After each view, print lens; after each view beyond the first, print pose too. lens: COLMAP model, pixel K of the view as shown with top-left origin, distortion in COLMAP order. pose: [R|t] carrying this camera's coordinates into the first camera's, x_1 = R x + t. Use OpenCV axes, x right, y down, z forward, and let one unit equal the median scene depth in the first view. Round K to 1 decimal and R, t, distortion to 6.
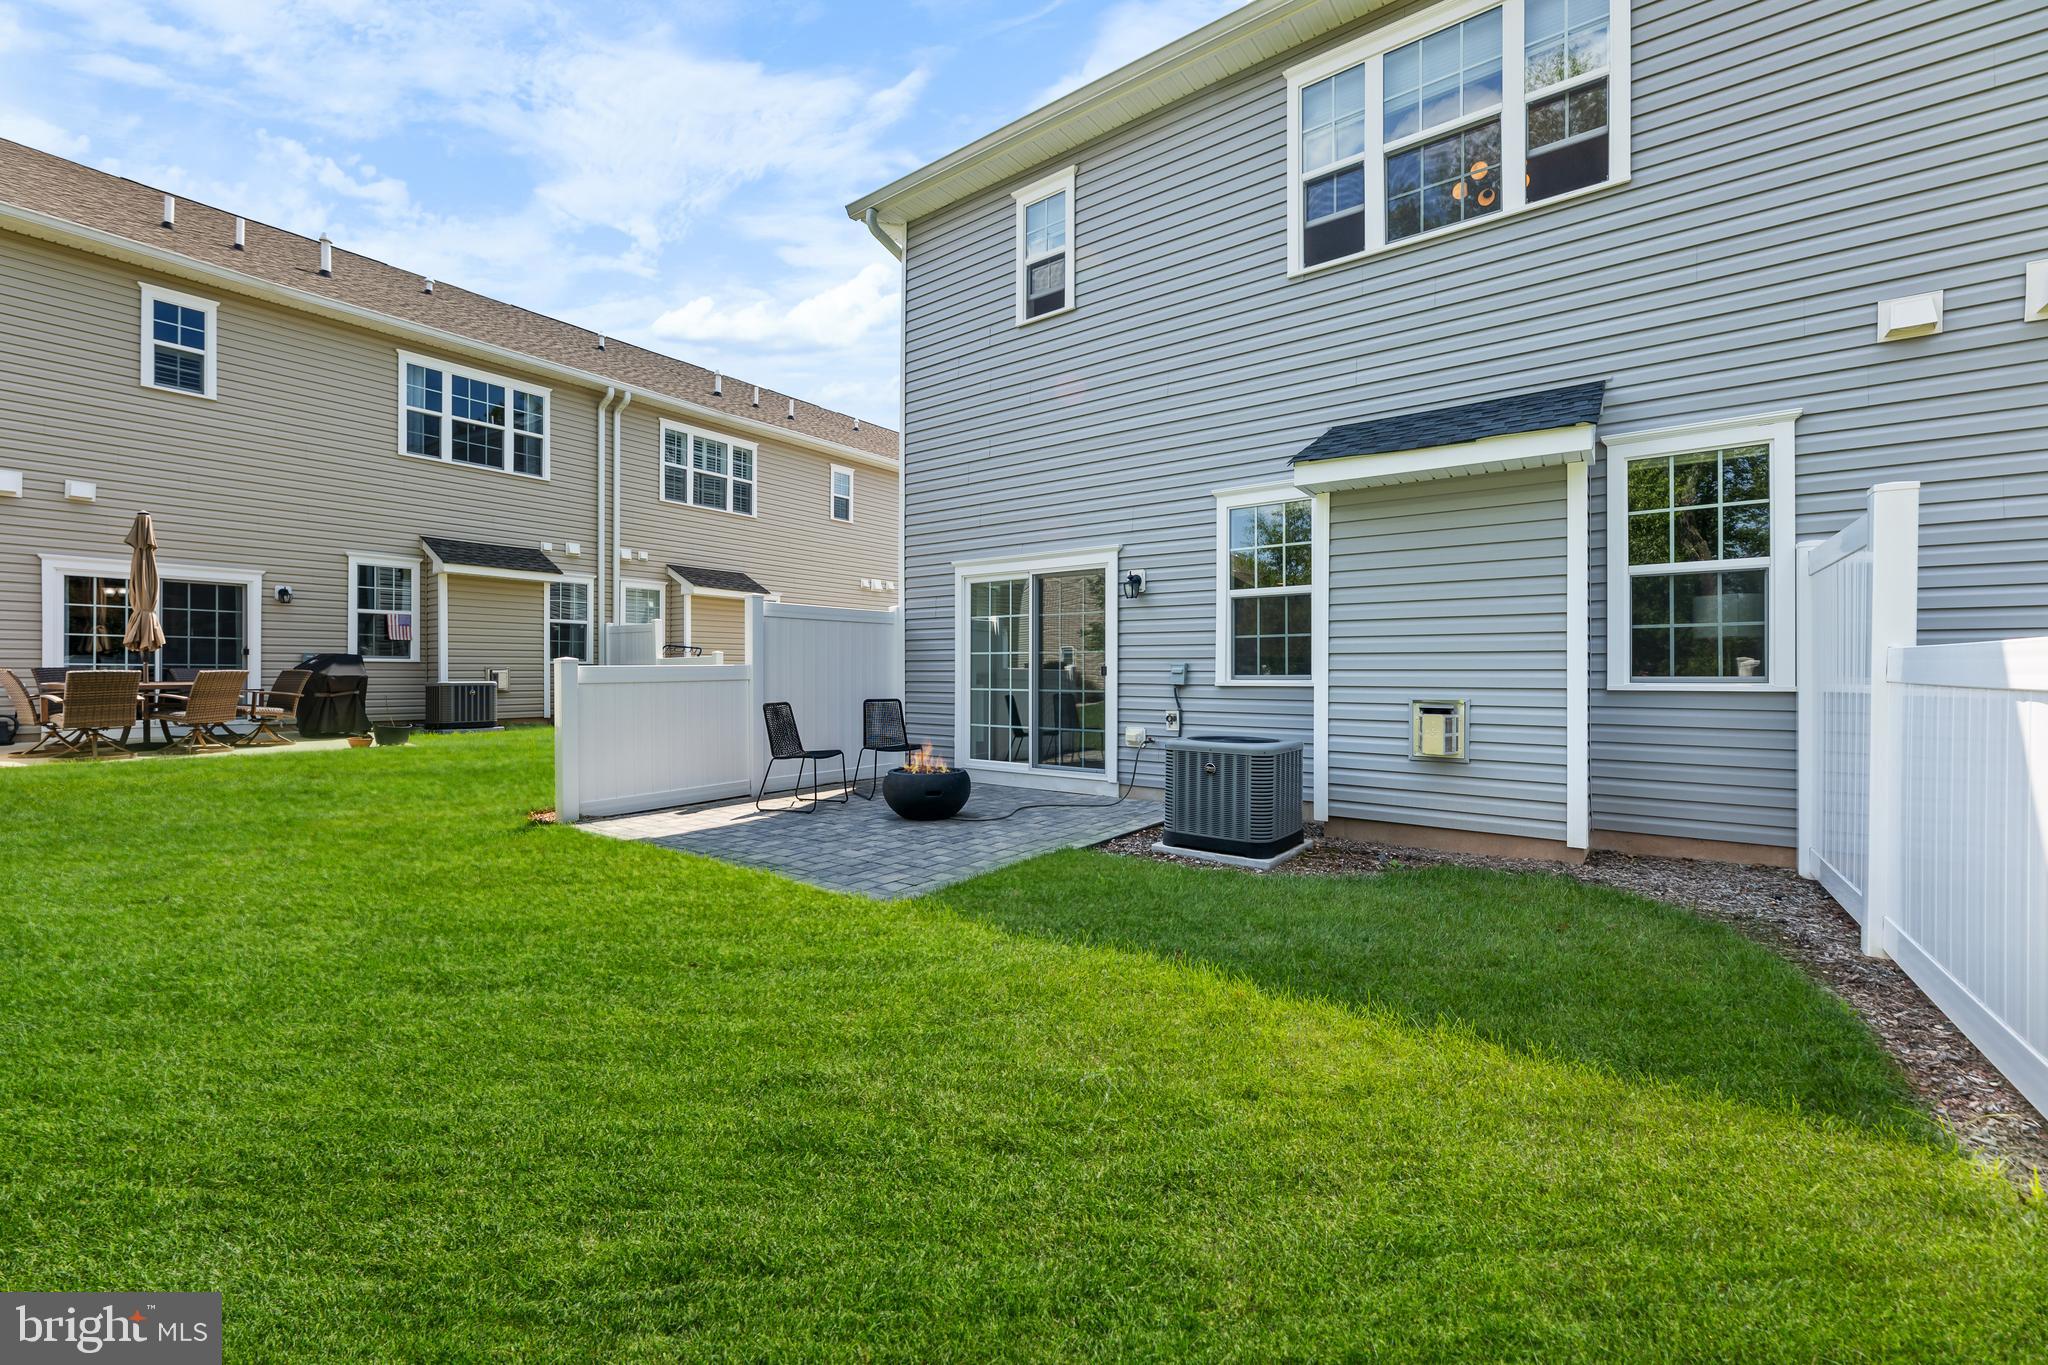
lens RADIAL K [[819.8, 0, 1024.0], [0, 819.8, 682.5], [0, 0, 1]] dist [0.000001, -0.000128]
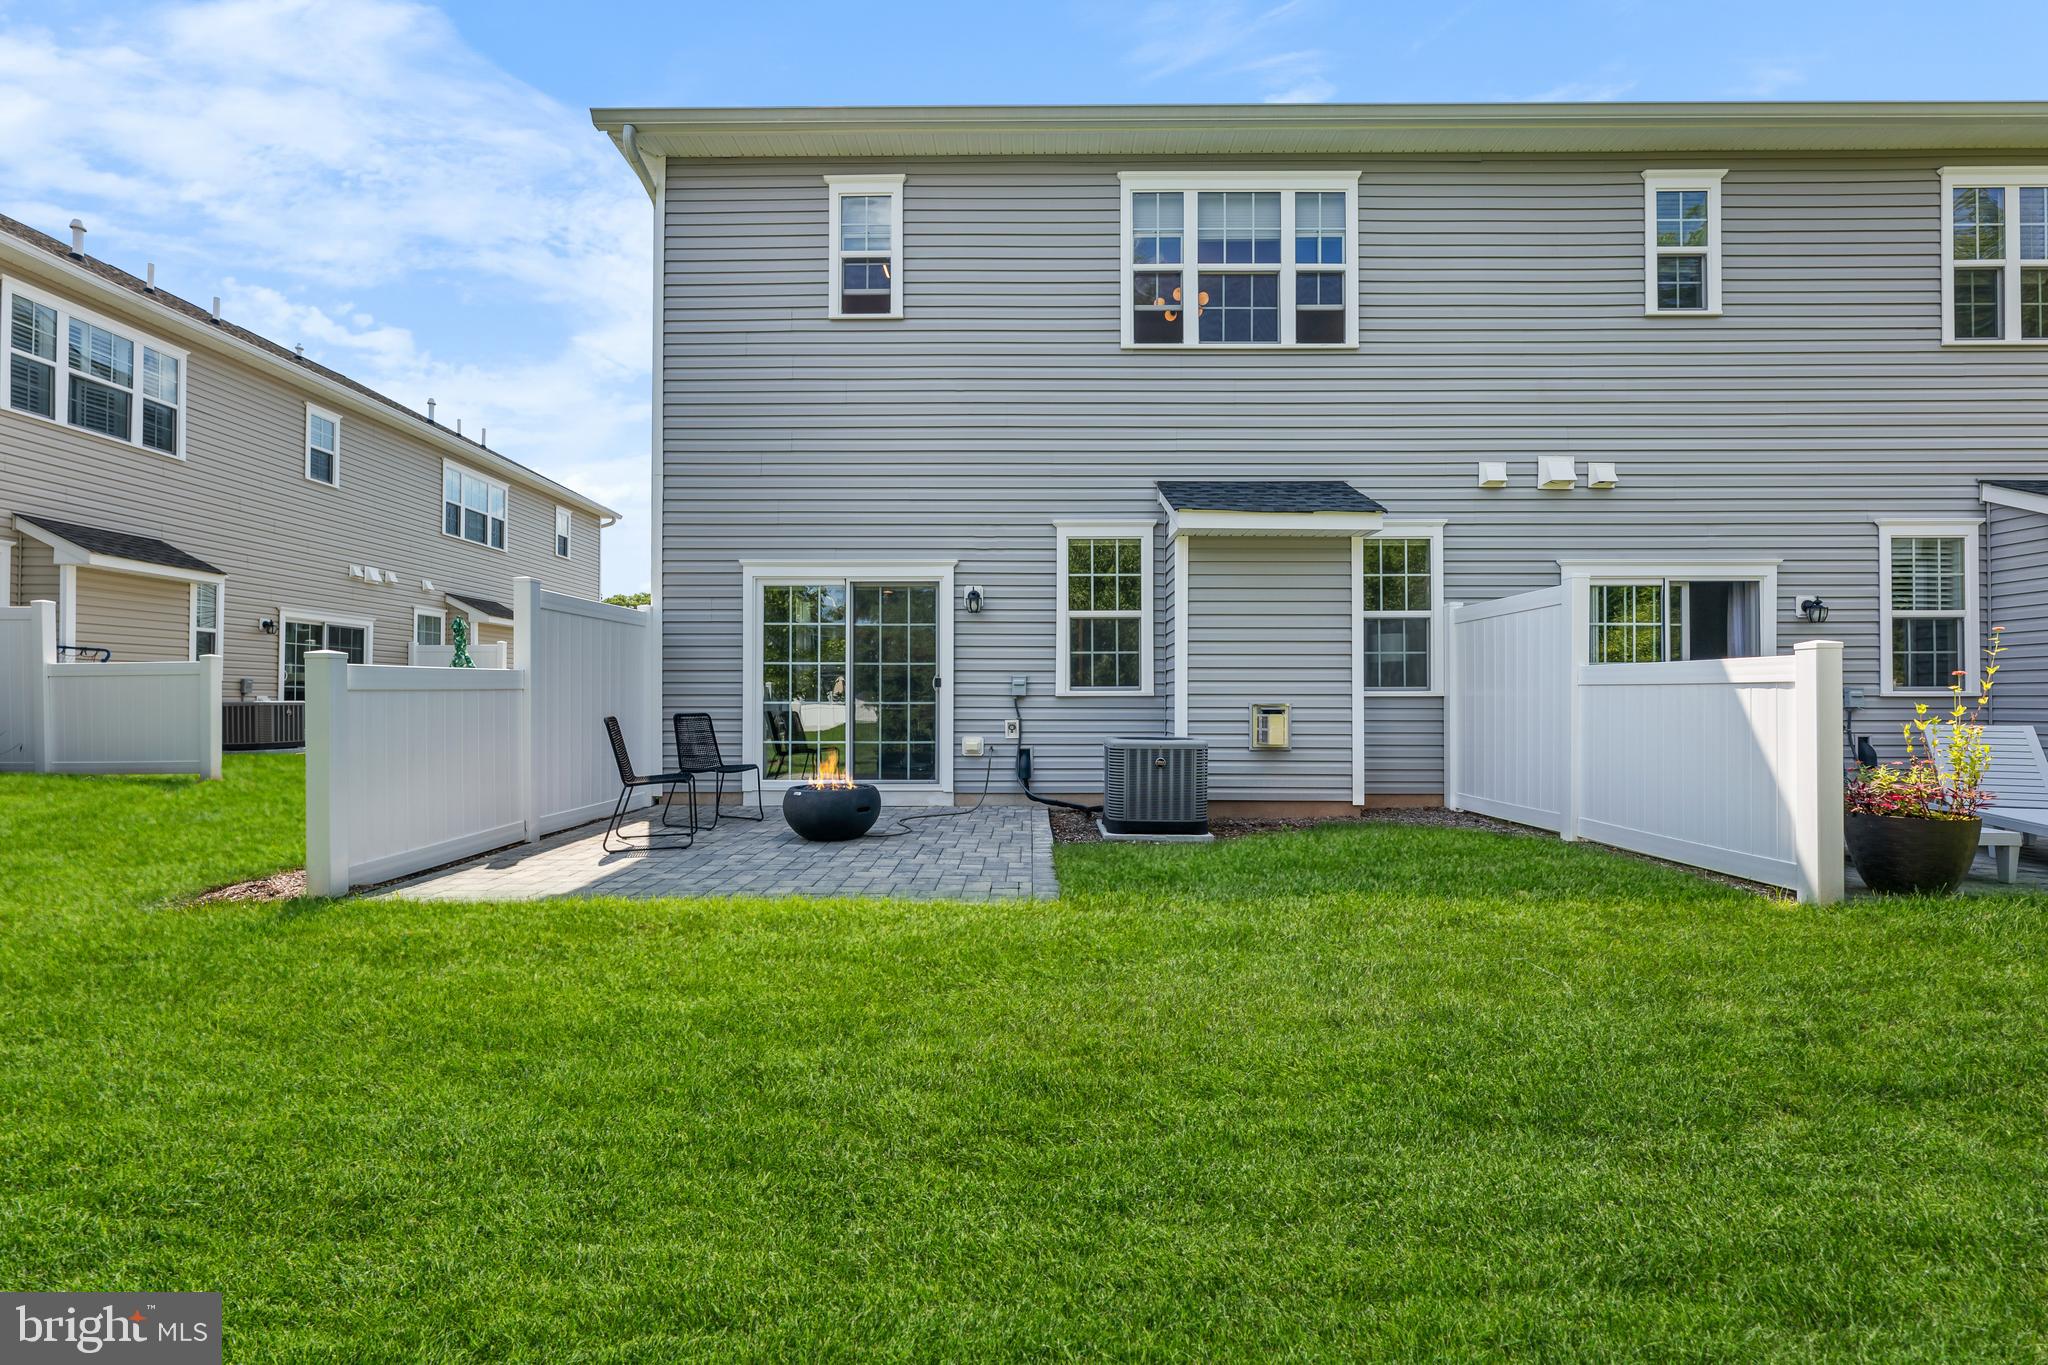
lens RADIAL K [[830.5, 0, 1021.2], [0, 830.5, 701.3], [0, 0, 1]] dist [0.000913, -0.000119]
pose [[0.812016, -0.000683, 0.583635, -0.462266], [0.005940, 0.999957, -0.007095, 0.018768], [-0.583605, 0.009228, 0.811985, 0.115650]]
